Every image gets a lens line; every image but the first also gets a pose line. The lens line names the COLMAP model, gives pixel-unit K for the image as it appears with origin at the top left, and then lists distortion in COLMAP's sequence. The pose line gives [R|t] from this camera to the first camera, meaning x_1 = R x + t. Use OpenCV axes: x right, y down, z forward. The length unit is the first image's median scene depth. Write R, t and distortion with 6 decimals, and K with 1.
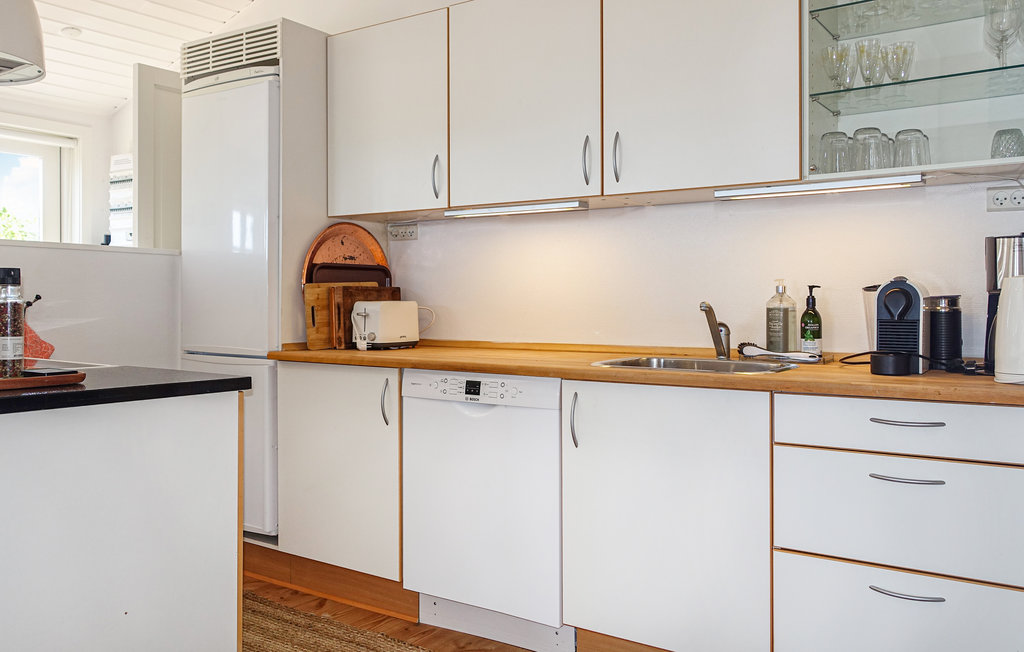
lens RADIAL K [[794.7, 0, 517.6], [0, 794.7, 317.0], [0, 0, 1]] dist [-0.003321, -0.000296]
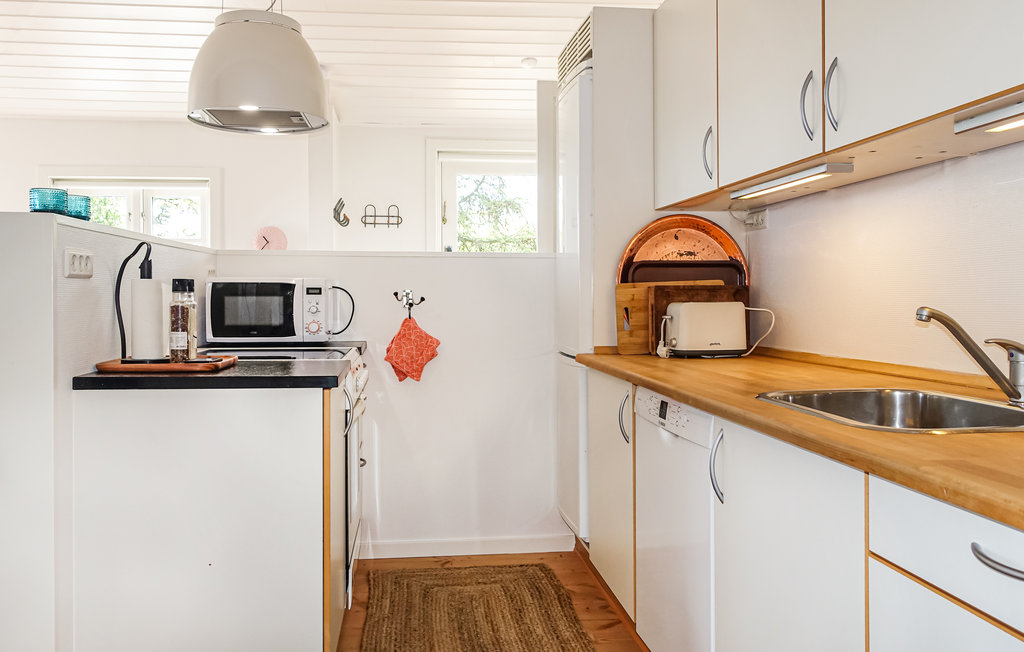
lens RADIAL K [[820.5, 0, 512.0], [0, 820.5, 326.0], [0, 0, 1]] dist [-0.002249, 0.005426]
pose [[0.679181, 0.023175, -0.733604, 0.356099], [-0.012431, 0.999721, 0.020072, -0.009774], [0.733865, -0.004513, 0.679280, 0.244141]]
